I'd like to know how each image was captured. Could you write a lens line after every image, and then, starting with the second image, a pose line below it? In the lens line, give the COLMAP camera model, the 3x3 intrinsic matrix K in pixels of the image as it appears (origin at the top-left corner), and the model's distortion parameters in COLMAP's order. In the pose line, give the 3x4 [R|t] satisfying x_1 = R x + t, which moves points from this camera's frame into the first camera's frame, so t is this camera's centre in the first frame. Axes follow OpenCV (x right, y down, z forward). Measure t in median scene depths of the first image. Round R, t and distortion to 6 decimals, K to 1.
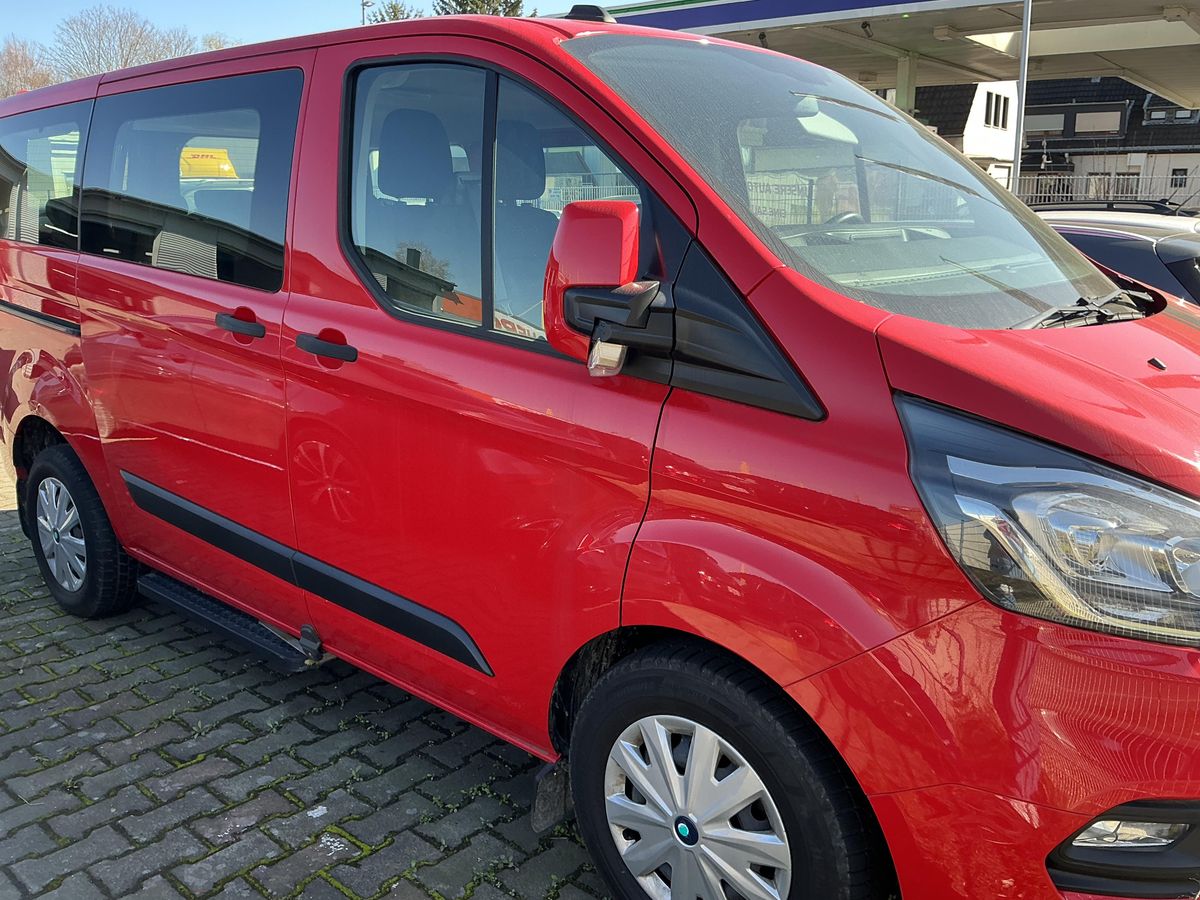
lens RADIAL K [[981.5, 0, 601.8], [0, 981.5, 450.1], [0, 0, 1]] dist [-0.002141, -0.007253]
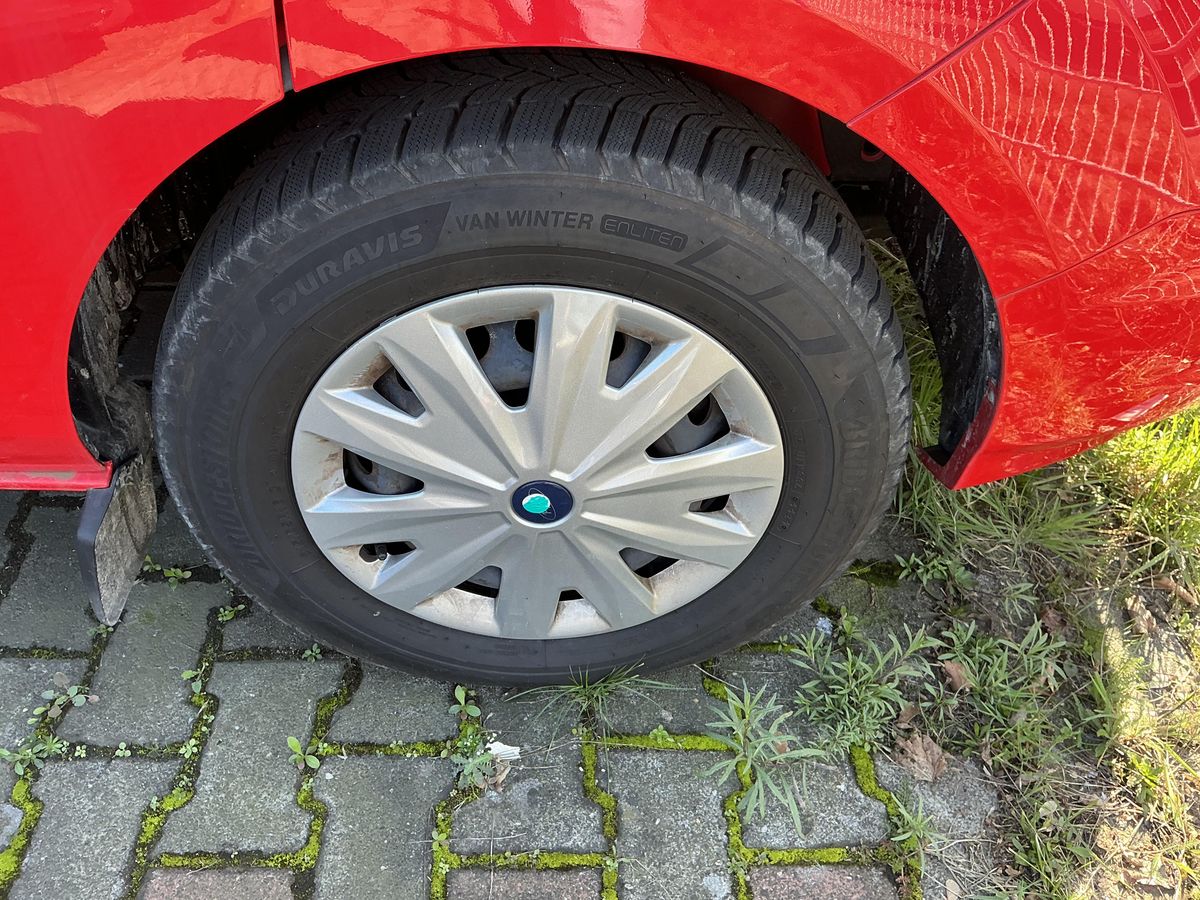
lens RADIAL K [[981.5, 0, 592.6], [0, 981.5, 448.1], [0, 0, 1]] dist [-0.002141, -0.007253]
pose [[0.717233, -0.449503, 0.532469, -0.130457], [0.105183, 0.825209, 0.554948, 0.104013], [-0.688849, -0.342020, 0.639147, 0.667797]]
